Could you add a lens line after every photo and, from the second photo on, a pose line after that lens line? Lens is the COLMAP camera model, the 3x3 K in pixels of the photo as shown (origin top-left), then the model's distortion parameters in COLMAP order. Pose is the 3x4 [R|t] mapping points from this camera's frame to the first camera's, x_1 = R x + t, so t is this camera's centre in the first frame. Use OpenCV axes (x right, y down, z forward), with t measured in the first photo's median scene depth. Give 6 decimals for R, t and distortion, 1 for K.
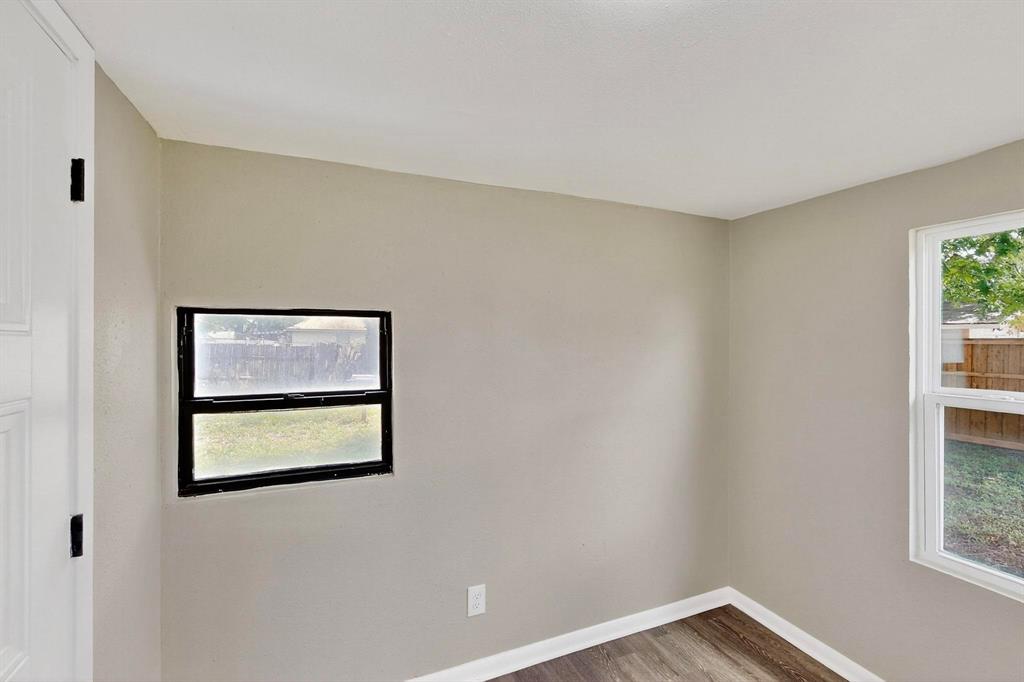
lens RADIAL K [[452.8, 0, 515.2], [0, 452.8, 345.4], [0, 0, 1]] dist [0.003344, 0.000393]
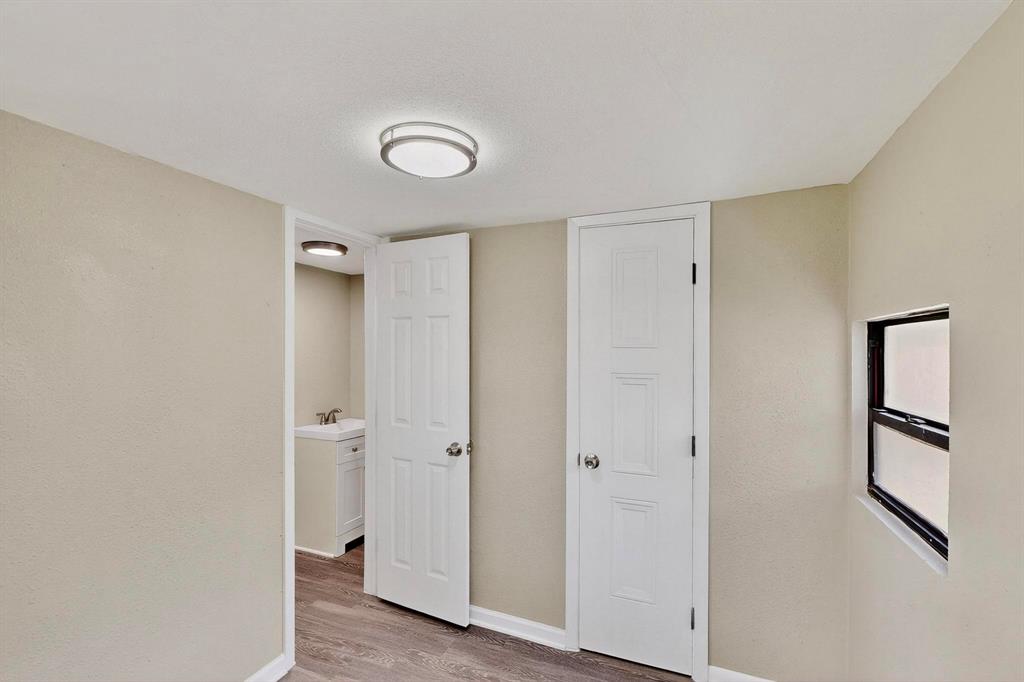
lens RADIAL K [[452.8, 0, 515.2], [0, 452.8, 345.4], [0, 0, 1]] dist [0.003344, 0.000393]
pose [[-0.730163, -0.000946, -0.683272, 0.620757], [-0.003284, 0.999992, 0.002125, -0.029056], [0.683265, 0.003795, -0.730161, 1.171933]]
